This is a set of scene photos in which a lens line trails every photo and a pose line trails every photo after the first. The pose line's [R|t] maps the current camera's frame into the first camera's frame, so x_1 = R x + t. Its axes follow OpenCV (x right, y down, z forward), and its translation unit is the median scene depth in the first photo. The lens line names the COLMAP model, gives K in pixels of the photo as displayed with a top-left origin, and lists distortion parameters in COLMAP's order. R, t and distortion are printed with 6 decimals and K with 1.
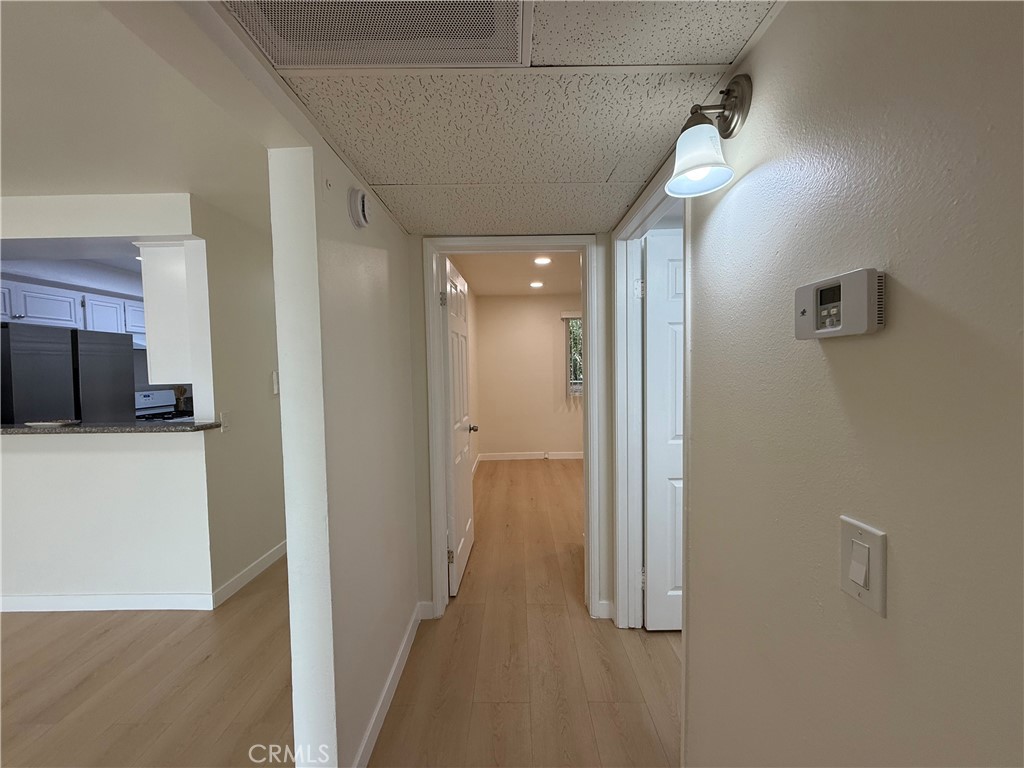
lens RADIAL K [[408.9, 0, 512.0], [0, 408.9, 384.0], [0, 0, 1]] dist [-0.000152, 0.000067]
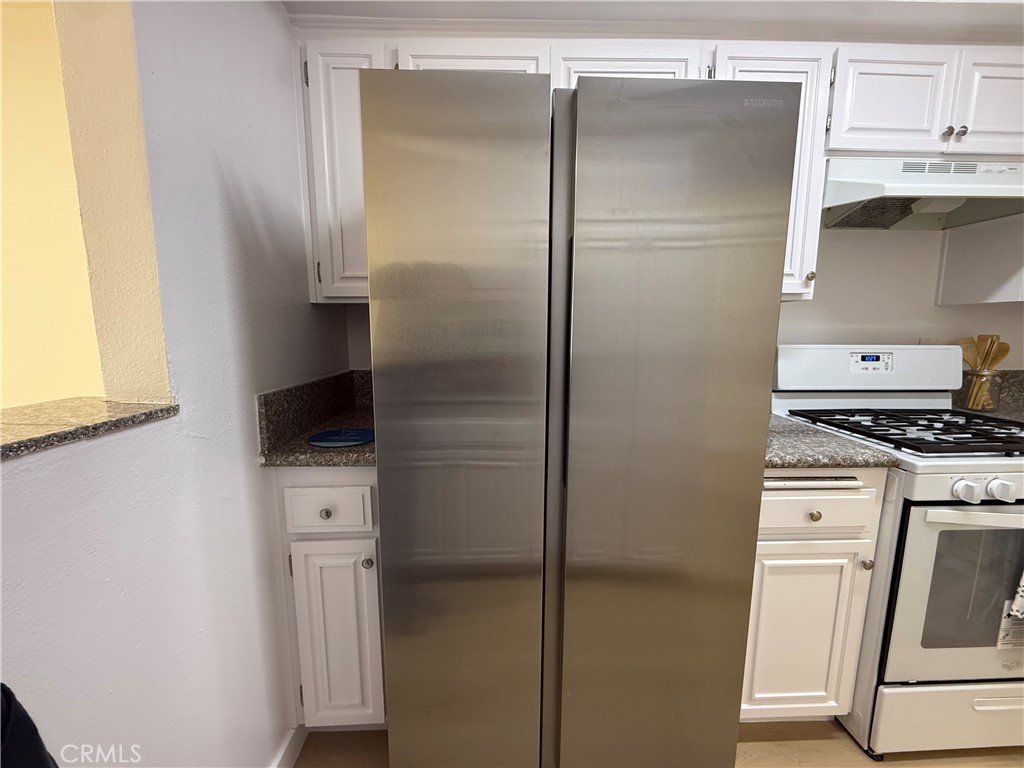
lens RADIAL K [[408.9, 0, 512.0], [0, 408.9, 384.0], [0, 0, 1]] dist [-0.000152, 0.000067]
pose [[0.040894, 0.143356, -0.988826, -0.516297], [-0.045152, 0.988908, 0.141501, 0.015072], [0.998143, 0.038861, 0.046913, 0.629025]]
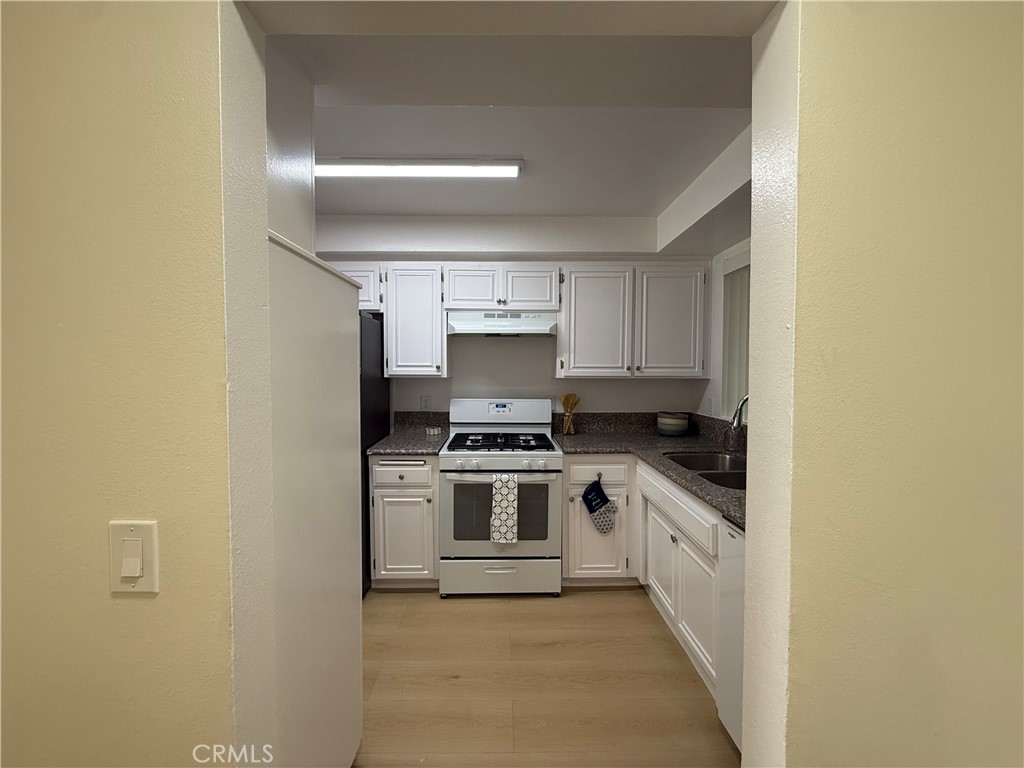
lens RADIAL K [[408.9, 0, 512.0], [0, 408.9, 384.0], [0, 0, 1]] dist [-0.000152, 0.000067]
pose [[0.022262, 0.048702, -0.998565, -0.215984], [-0.047904, 0.997717, 0.047593, -0.035144], [0.998604, 0.046775, 0.024544, 0.928215]]
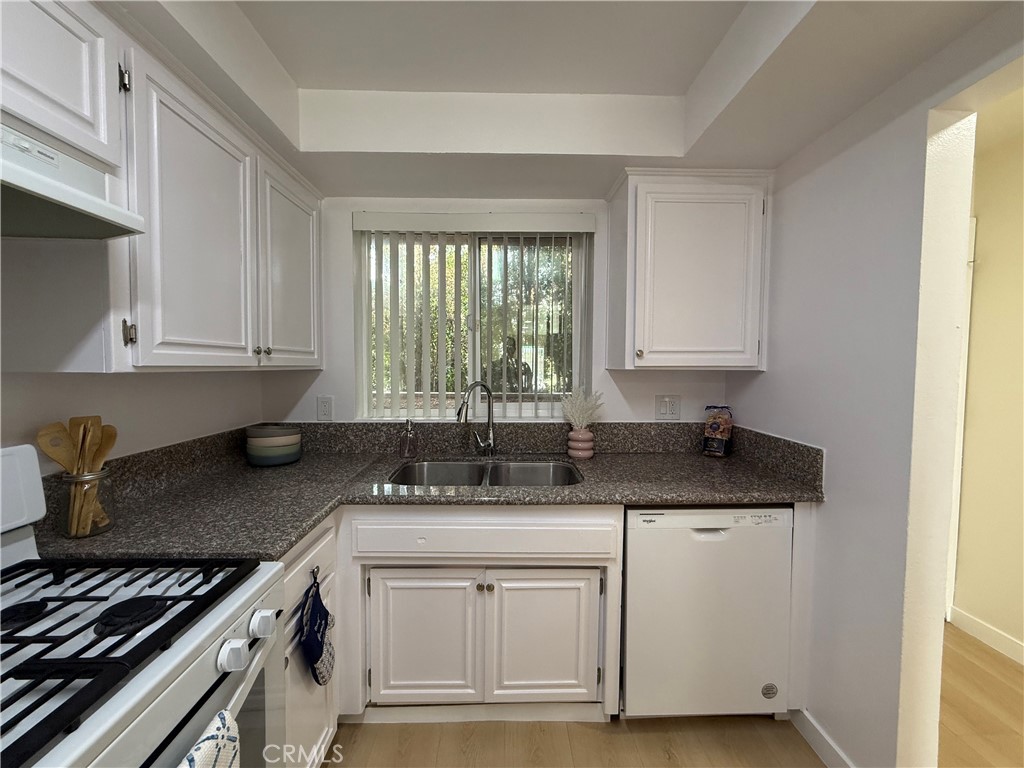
lens RADIAL K [[408.9, 0, 512.0], [0, 408.9, 384.0], [0, 0, 1]] dist [-0.000152, 0.000067]
pose [[0.999210, 0.020058, 0.034308, -0.615260], [-0.020083, 0.999798, 0.000392, -0.017424], [-0.034293, -0.001080, 0.999411, 0.805674]]
